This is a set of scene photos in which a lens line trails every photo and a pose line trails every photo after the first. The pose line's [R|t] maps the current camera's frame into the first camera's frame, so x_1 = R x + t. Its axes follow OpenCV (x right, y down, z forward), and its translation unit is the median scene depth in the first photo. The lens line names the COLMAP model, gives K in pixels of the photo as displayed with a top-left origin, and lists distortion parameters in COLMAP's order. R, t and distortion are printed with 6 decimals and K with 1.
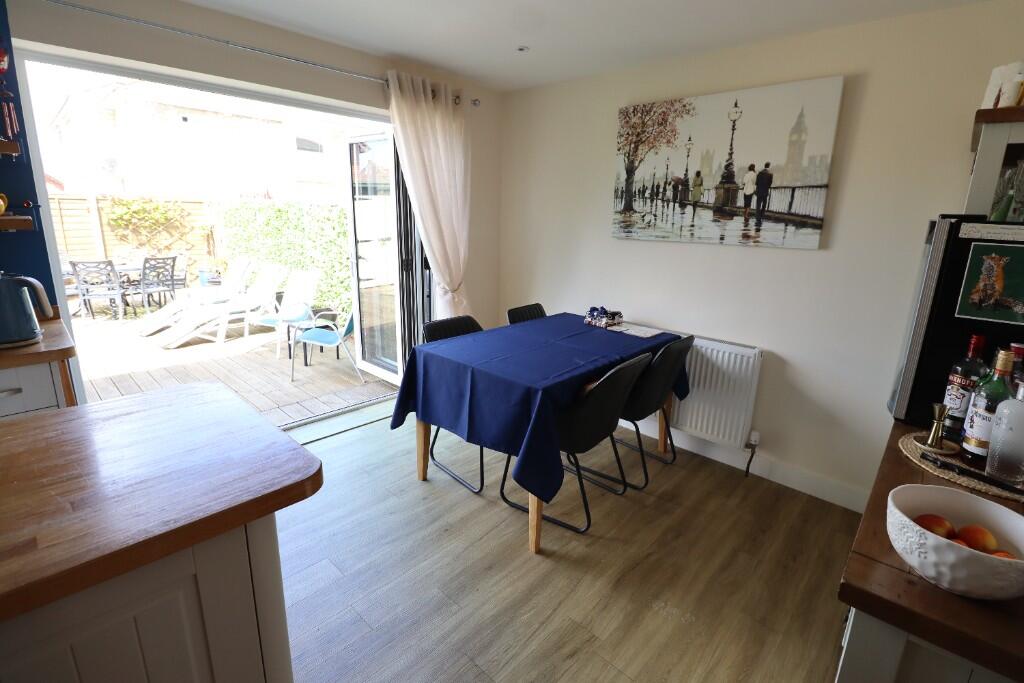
lens RADIAL K [[472.8, 0, 519.7], [0, 472.8, 330.4], [0, 0, 1]] dist [0.000285, -0.012891]
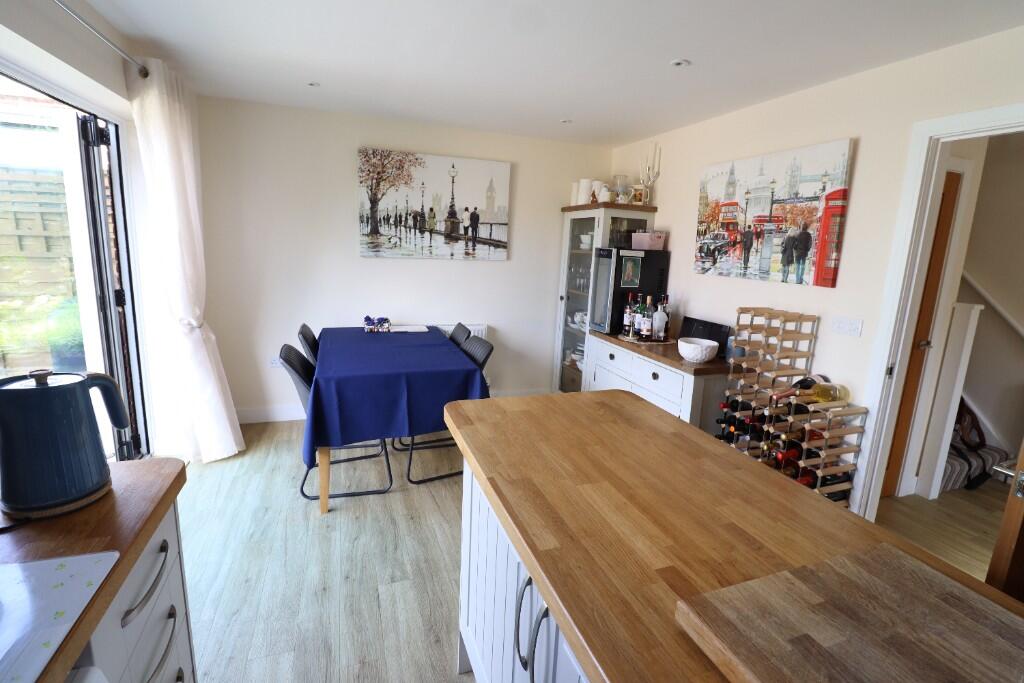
lens RADIAL K [[472.8, 0, 519.7], [0, 472.8, 330.4], [0, 0, 1]] dist [0.000285, -0.012891]
pose [[0.456609, -0.171176, 0.873045, -0.787391], [0.177663, 0.979094, 0.099049, -0.074018], [-0.871748, 0.109881, 0.477475, 0.144695]]
